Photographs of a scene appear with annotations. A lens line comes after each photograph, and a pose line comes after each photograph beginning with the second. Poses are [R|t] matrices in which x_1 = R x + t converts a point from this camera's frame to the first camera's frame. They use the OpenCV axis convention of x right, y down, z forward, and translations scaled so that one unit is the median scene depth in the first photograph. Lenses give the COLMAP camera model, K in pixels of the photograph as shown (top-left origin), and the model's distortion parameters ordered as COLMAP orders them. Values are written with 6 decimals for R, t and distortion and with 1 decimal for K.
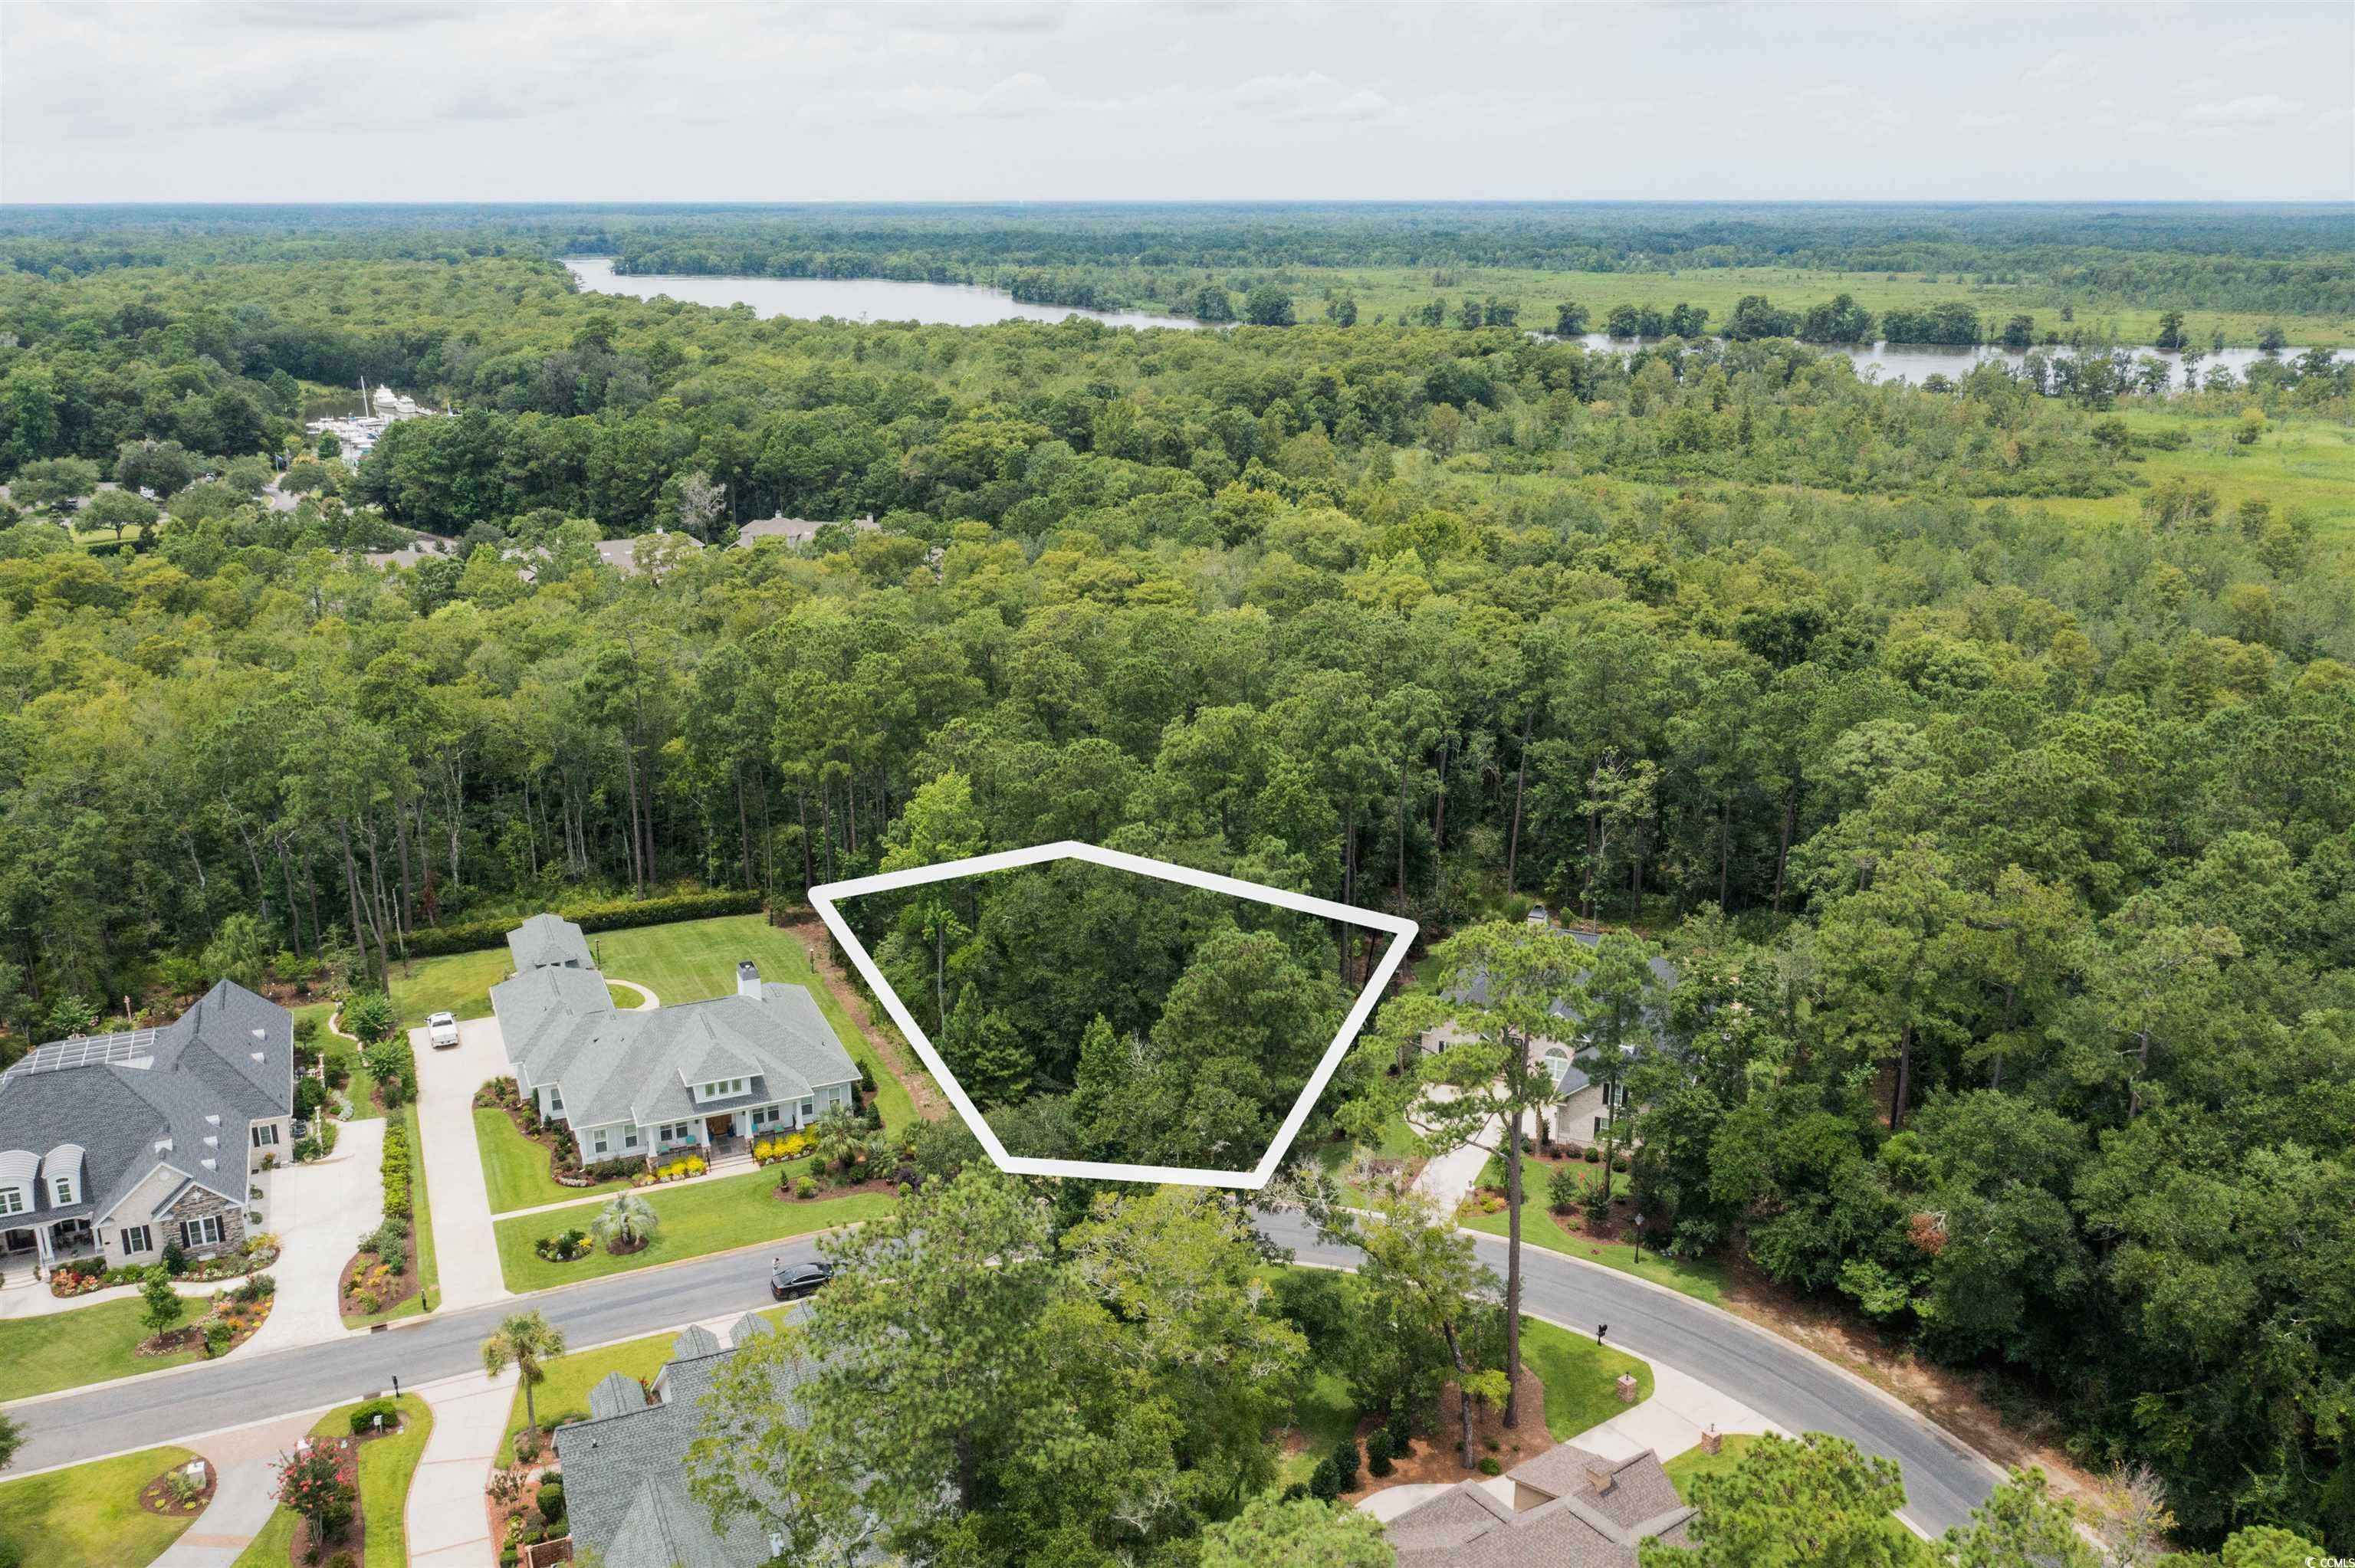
lens RADIAL K [[1928.1, 0, 1161.9], [0, 1928.1, 791.1], [0, 0, 1]] dist [-0.007612, 0.005651]
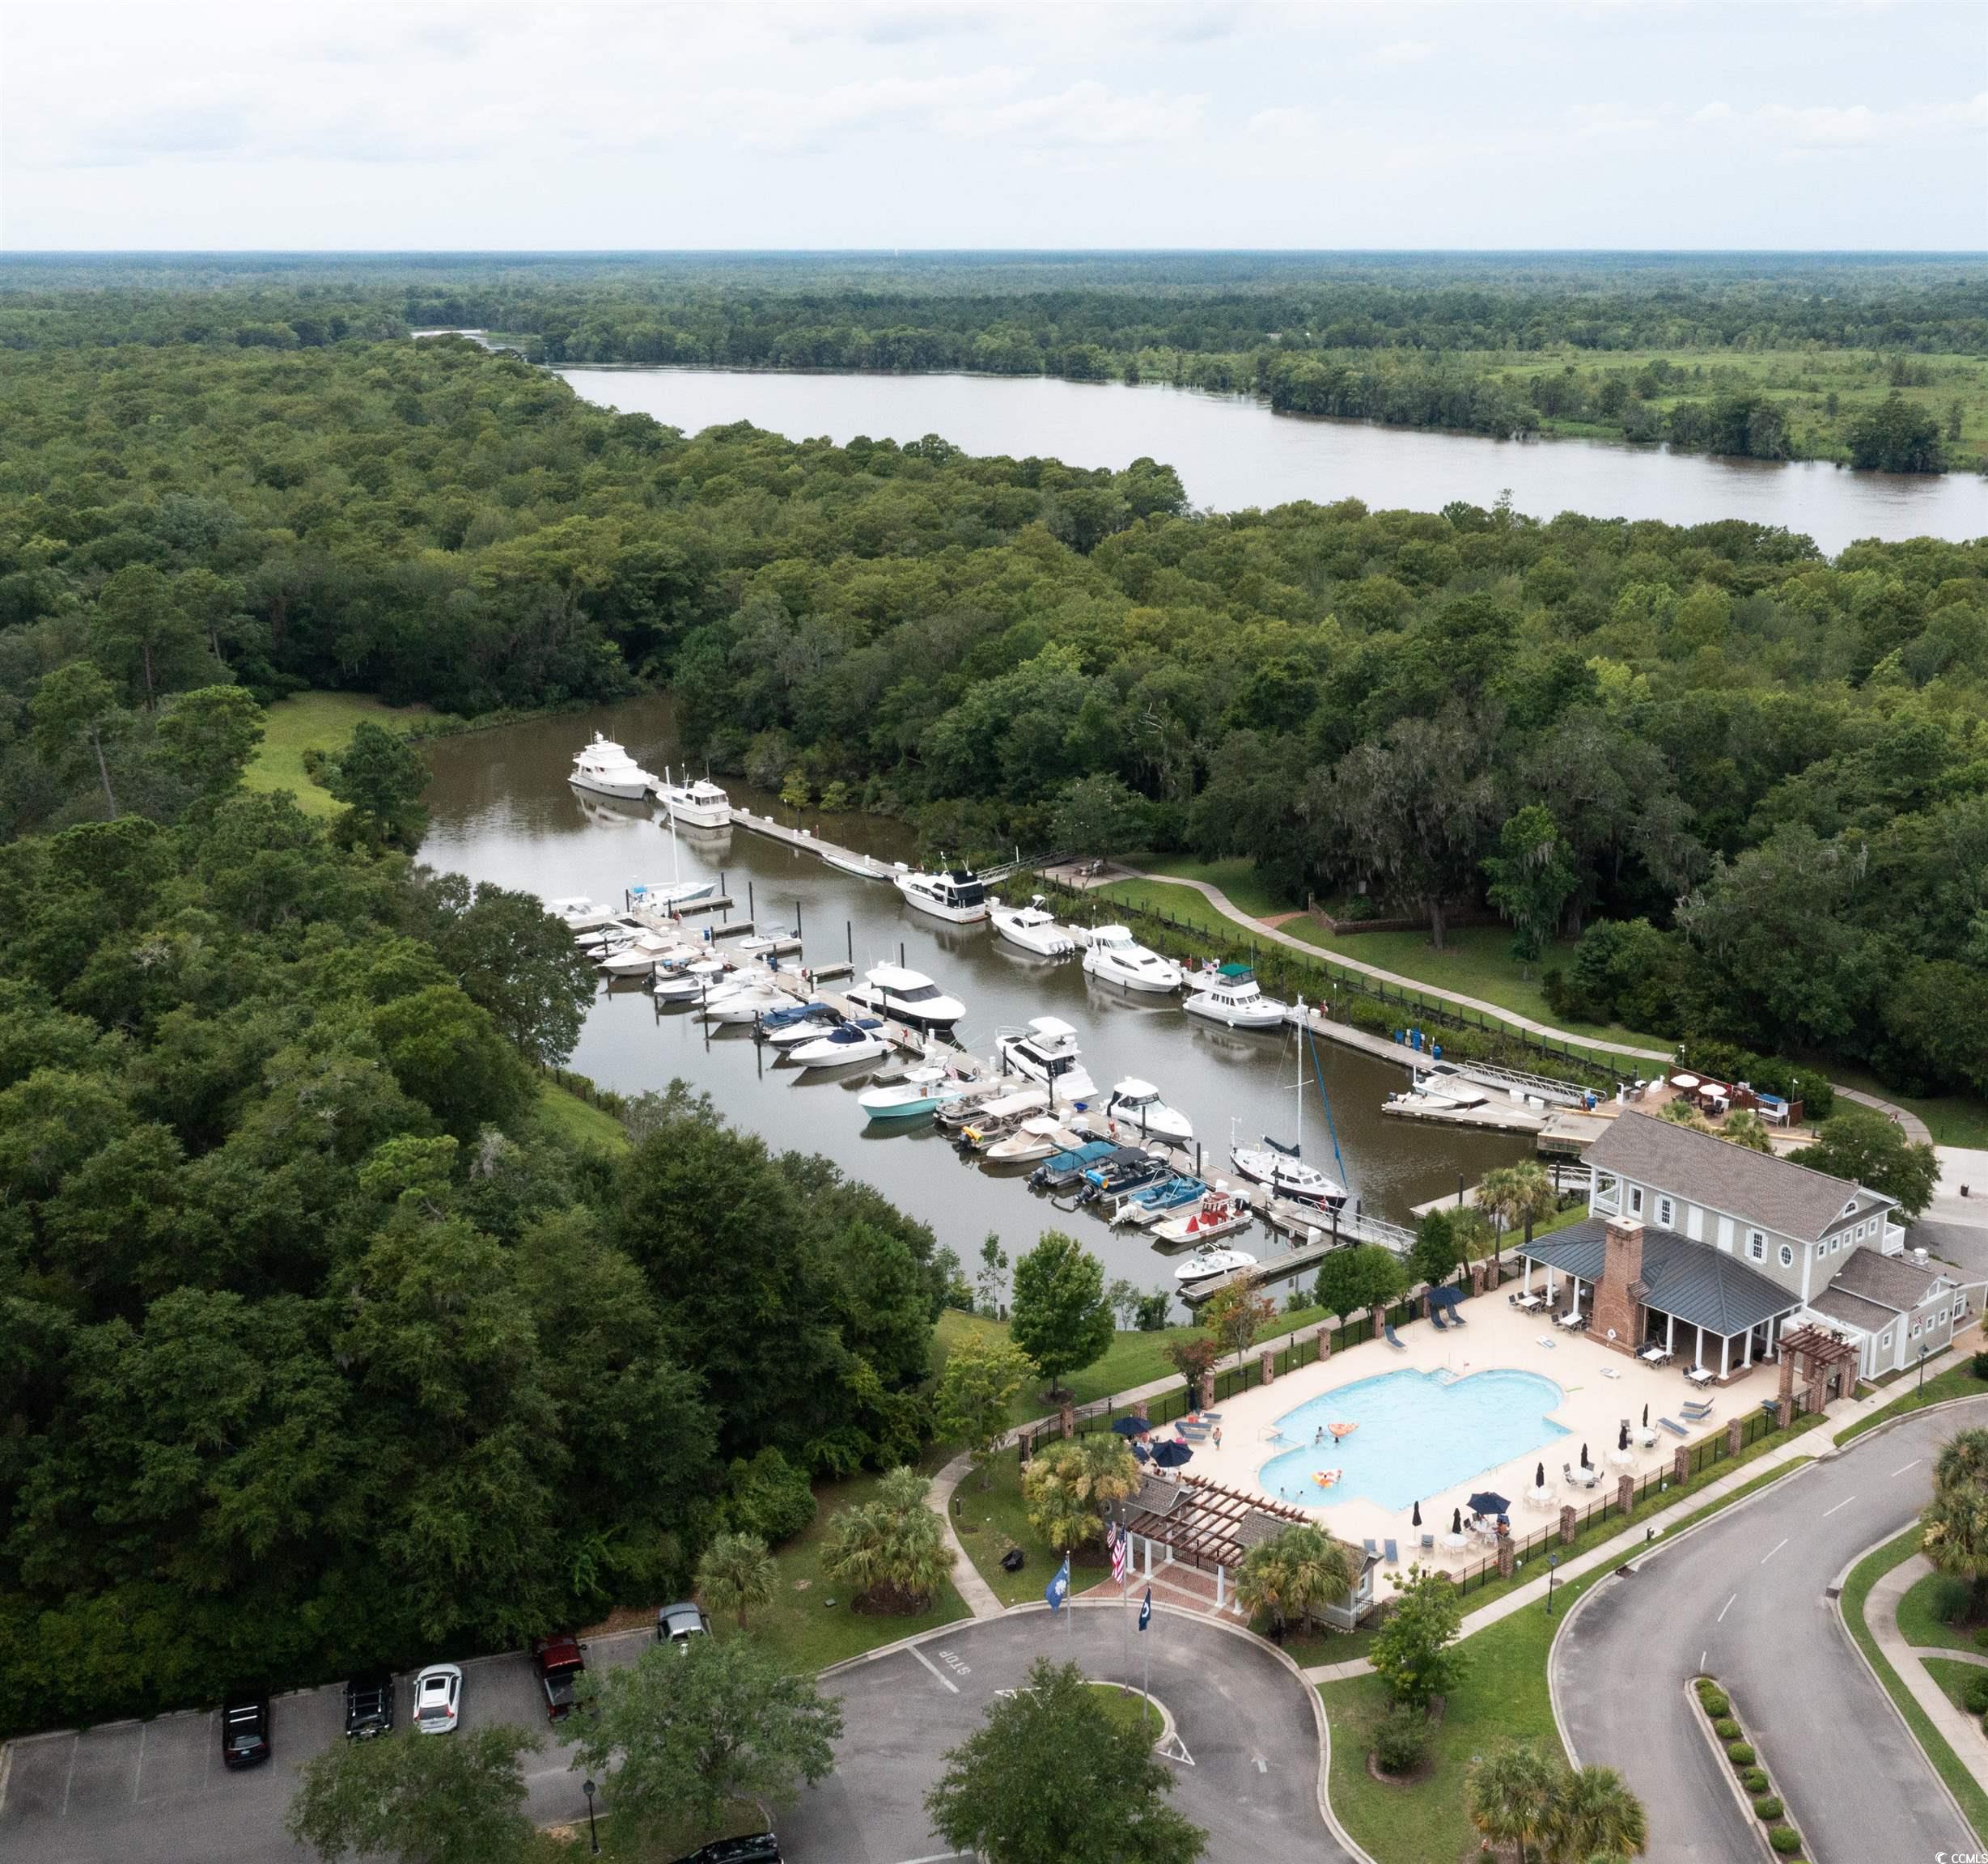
lens RADIAL K [[2326.3, 0, 1134.6], [0, 2326.3, 931.7], [0, 0, 1]] dist [0.008939, 0.005127]
pose [[0.998270, -0.016708, 0.056369, -0.794343], [0.017413, 0.999776, -0.012051, -0.400550], [-0.056155, 0.013012, 0.998337, 1.312912]]
